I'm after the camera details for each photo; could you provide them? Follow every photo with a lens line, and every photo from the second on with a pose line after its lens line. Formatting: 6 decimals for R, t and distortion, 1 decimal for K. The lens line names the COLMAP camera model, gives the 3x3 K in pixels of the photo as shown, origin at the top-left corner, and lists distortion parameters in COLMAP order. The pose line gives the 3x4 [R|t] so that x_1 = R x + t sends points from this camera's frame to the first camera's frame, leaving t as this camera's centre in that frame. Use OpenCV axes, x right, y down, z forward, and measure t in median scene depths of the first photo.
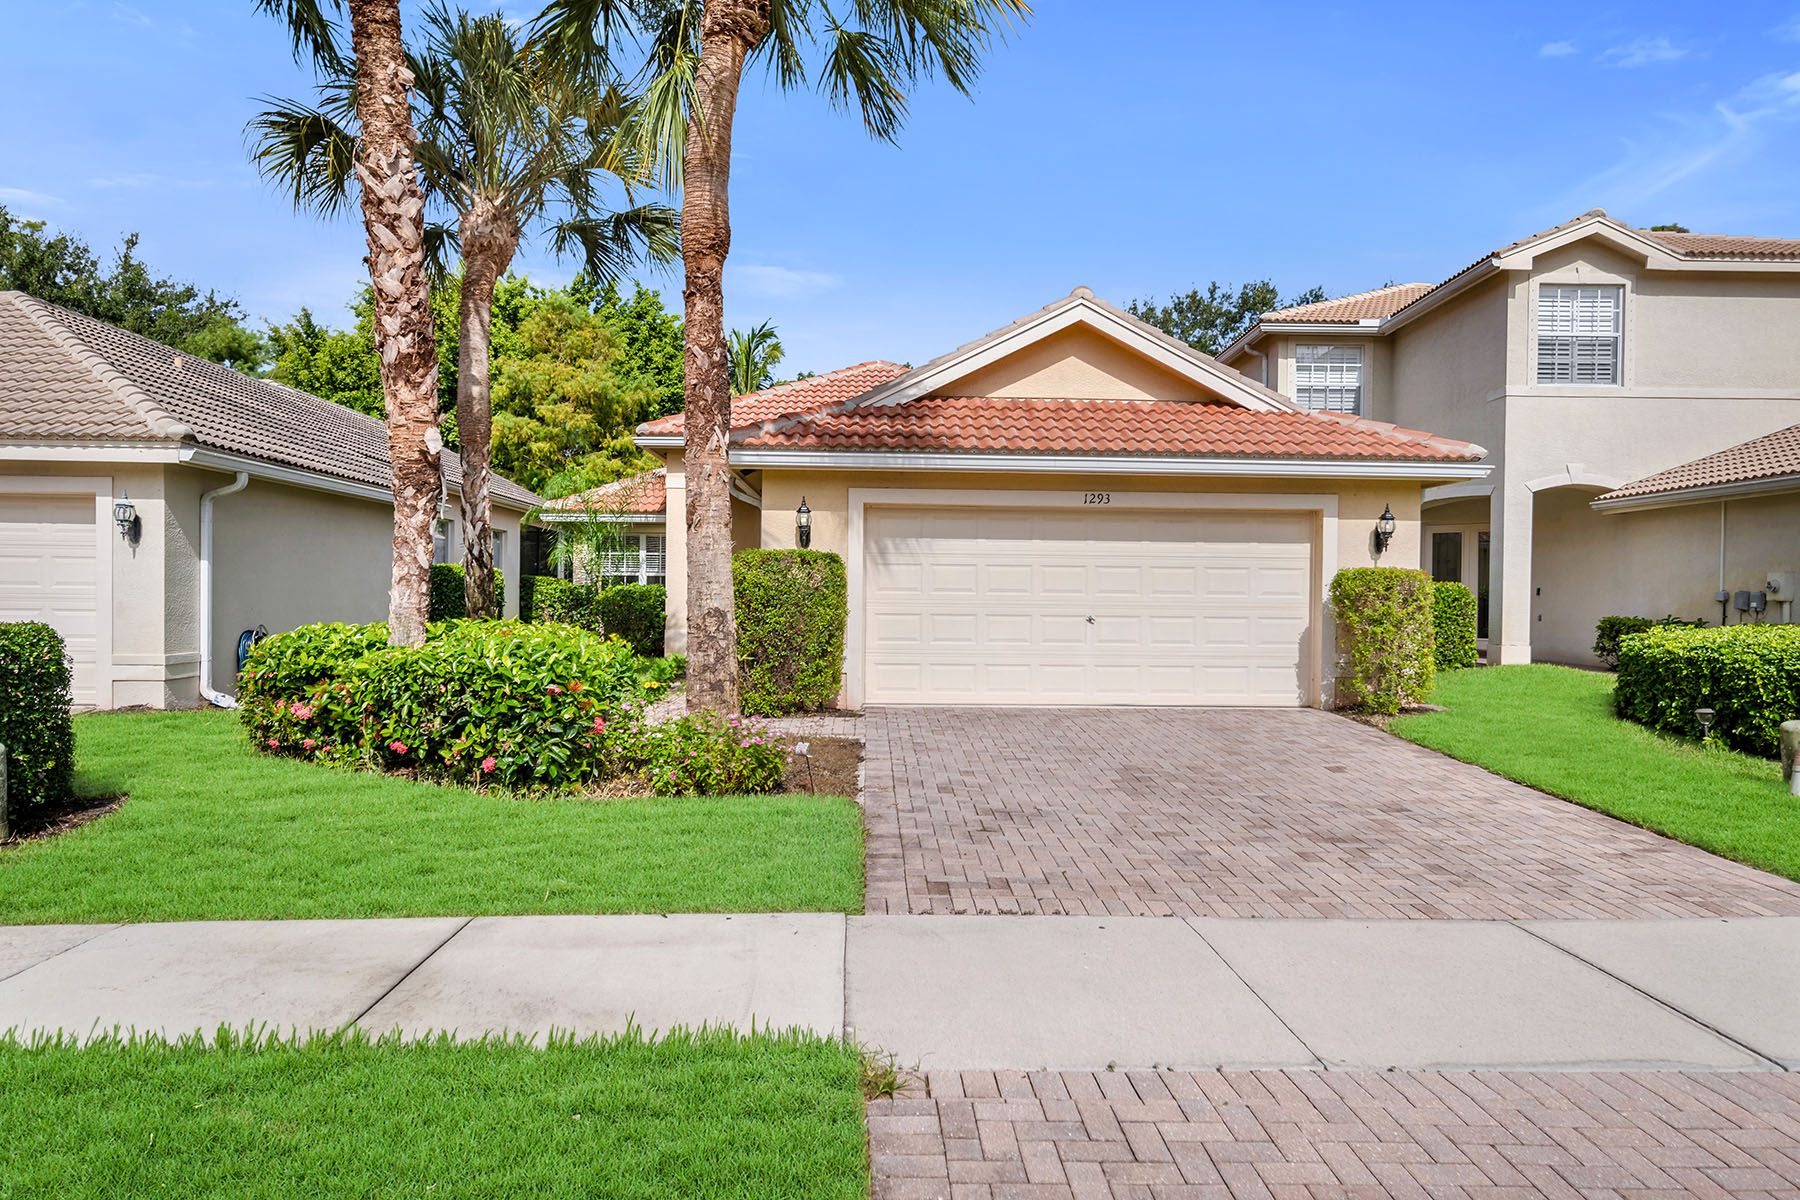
lens RADIAL K [[1116.3, 0, 902.2], [0, 1116.3, 620.0], [0, 0, 1]] dist [-0.002929, -0.004987]
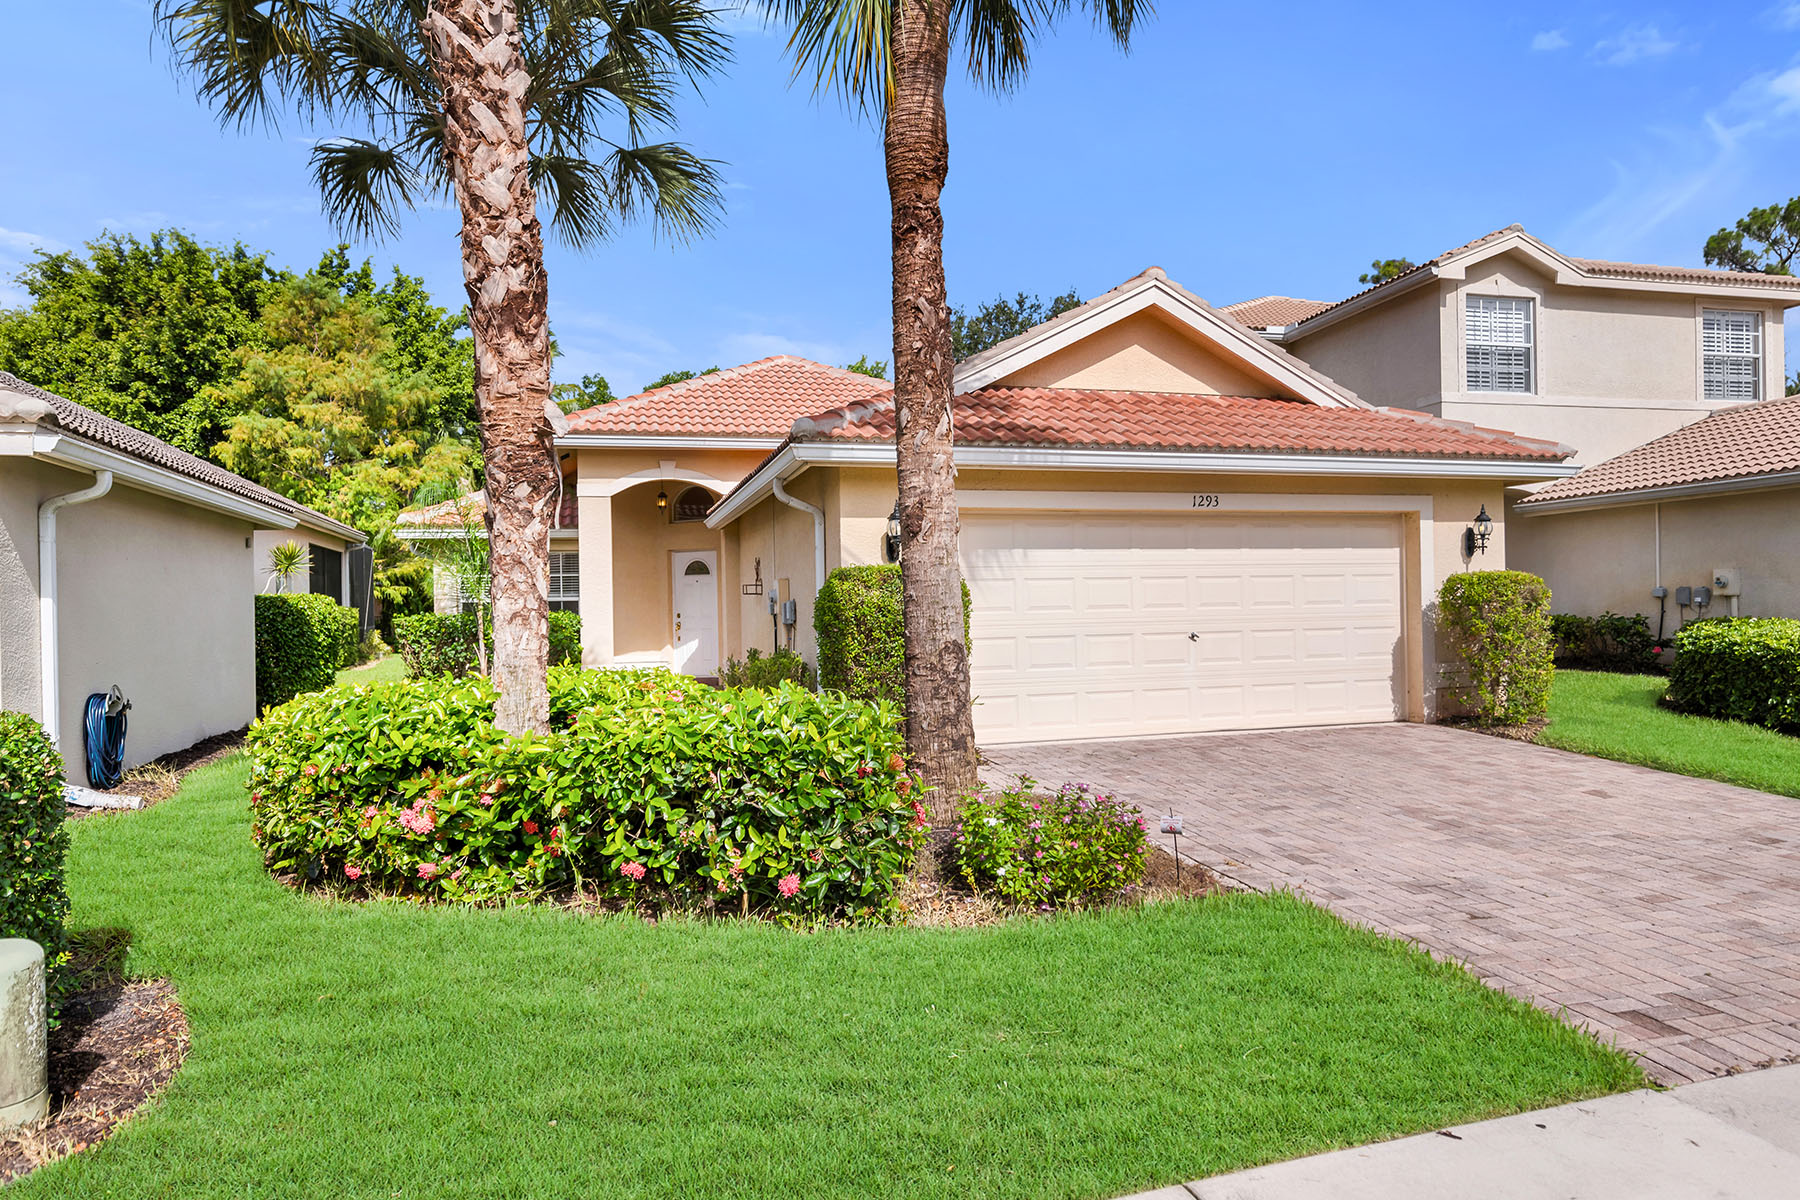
lens RADIAL K [[1116.3, 0, 902.2], [0, 1116.3, 620.0], [0, 0, 1]] dist [-0.002929, -0.004987]
pose [[0.968684, -0.031739, 0.246260, -0.262665], [0.034901, 0.999355, -0.008484, -0.013519], [-0.245832, 0.016813, 0.969167, 0.181380]]
